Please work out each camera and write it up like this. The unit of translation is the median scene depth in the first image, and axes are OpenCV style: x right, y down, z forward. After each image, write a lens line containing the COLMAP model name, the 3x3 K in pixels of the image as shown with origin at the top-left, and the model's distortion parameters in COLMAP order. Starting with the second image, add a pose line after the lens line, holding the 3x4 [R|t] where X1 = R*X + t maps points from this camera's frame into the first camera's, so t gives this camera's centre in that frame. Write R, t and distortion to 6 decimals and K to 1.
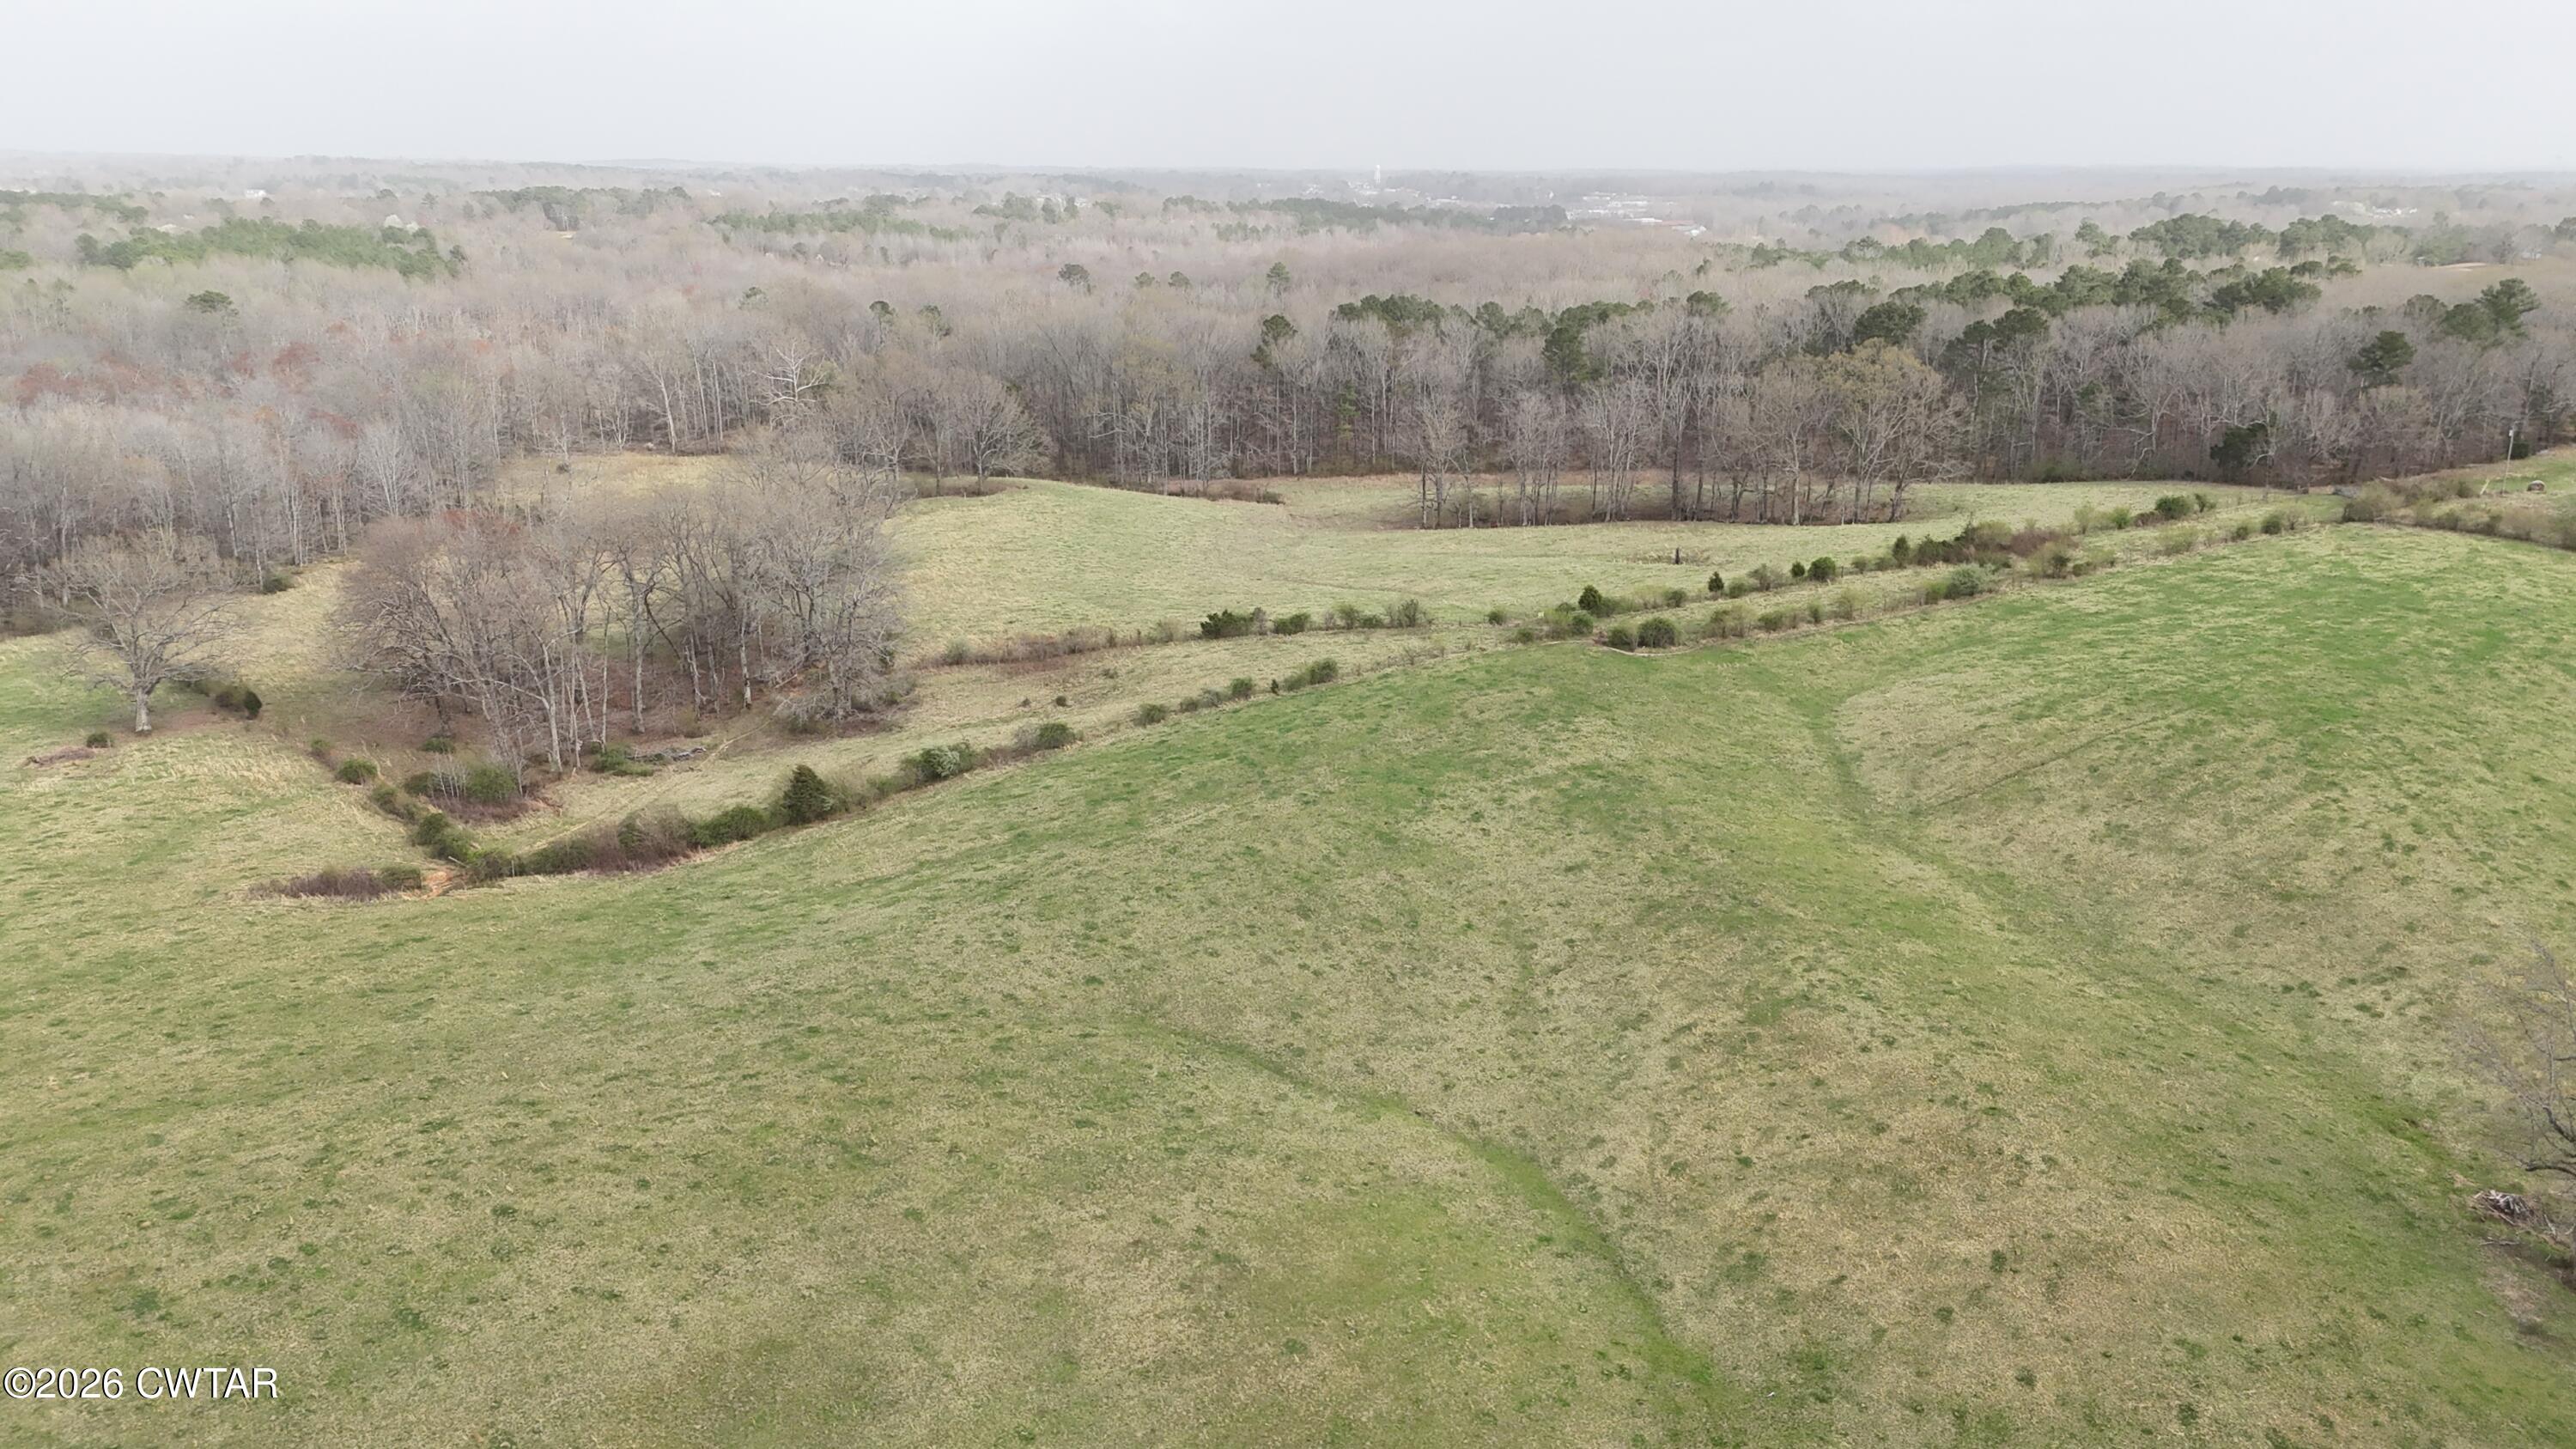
lens RADIAL K [[1809.5, 0, 1288.0], [0, 1809.5, 724.5], [0, 0, 1]] dist [0.083237, -0.225773]
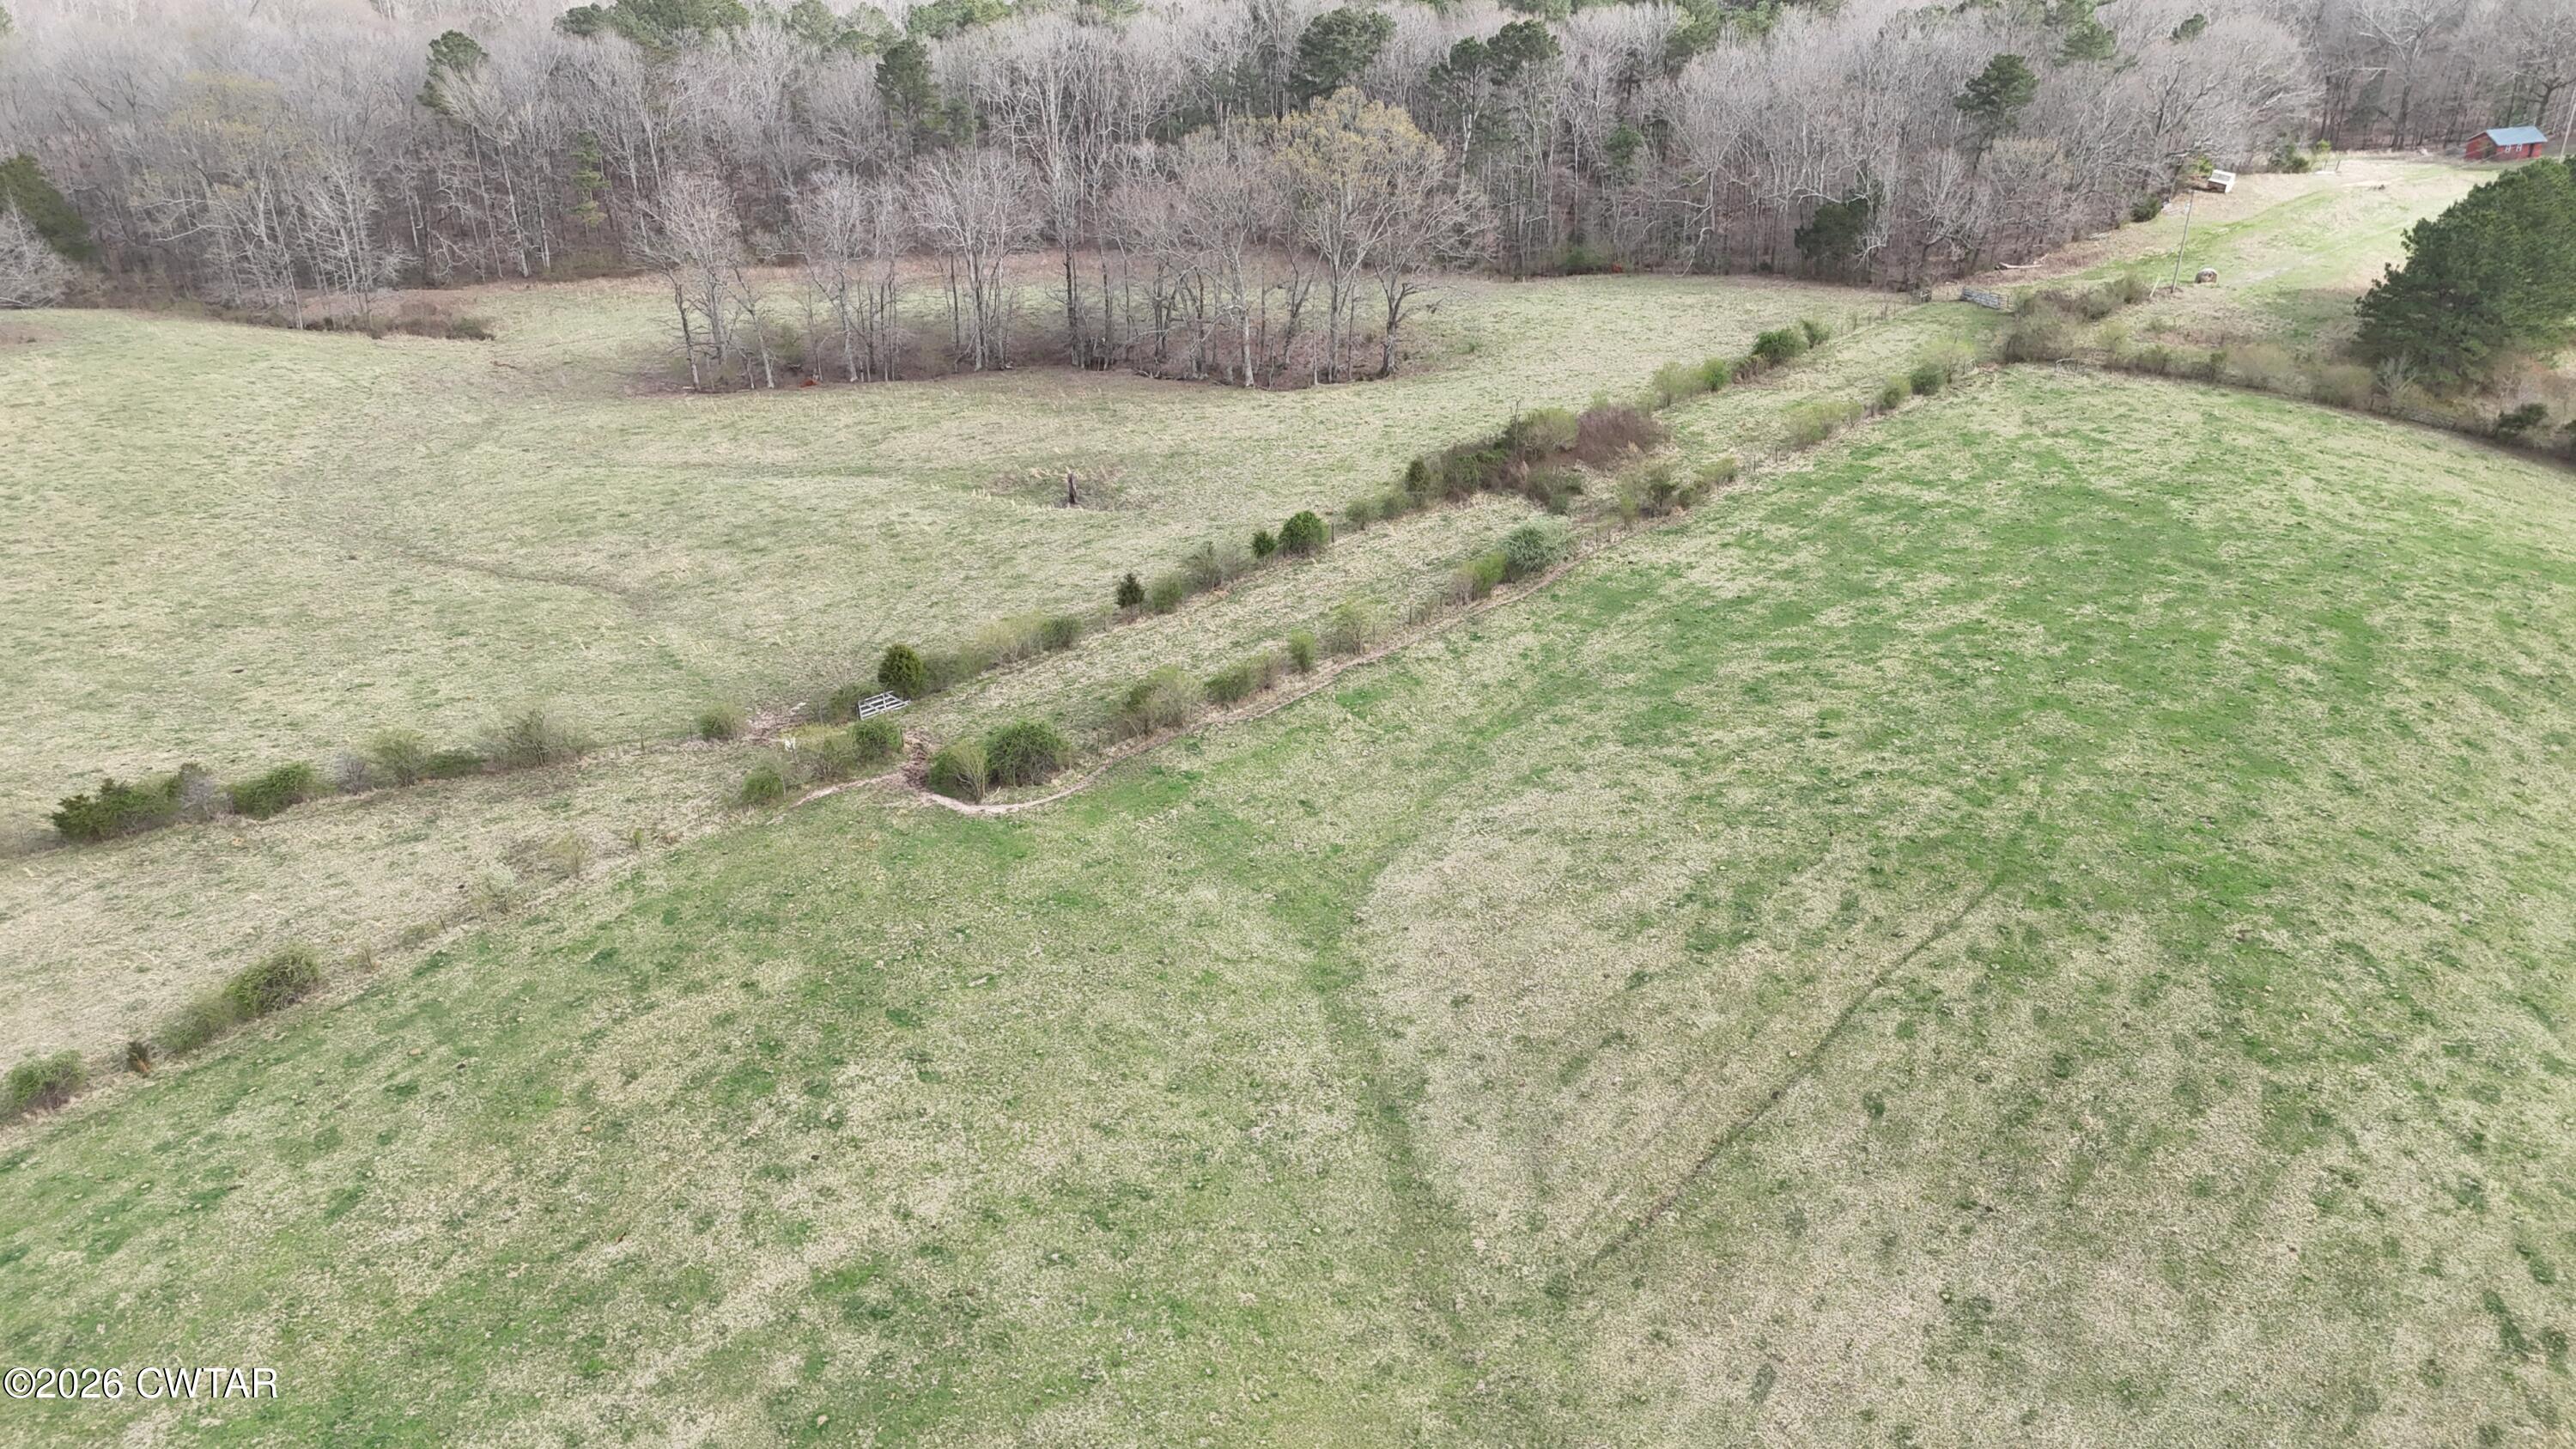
lens RADIAL K [[1894.3, 0, 1288.0], [0, 1894.3, 724.5], [0, 0, 1]] dist [0.074828, -0.071105]
pose [[0.955884, -0.116566, 0.269627, 0.127144], [0.074315, 0.983998, 0.161941, -0.138710], [-0.284189, -0.134759, 0.949250, 0.447599]]
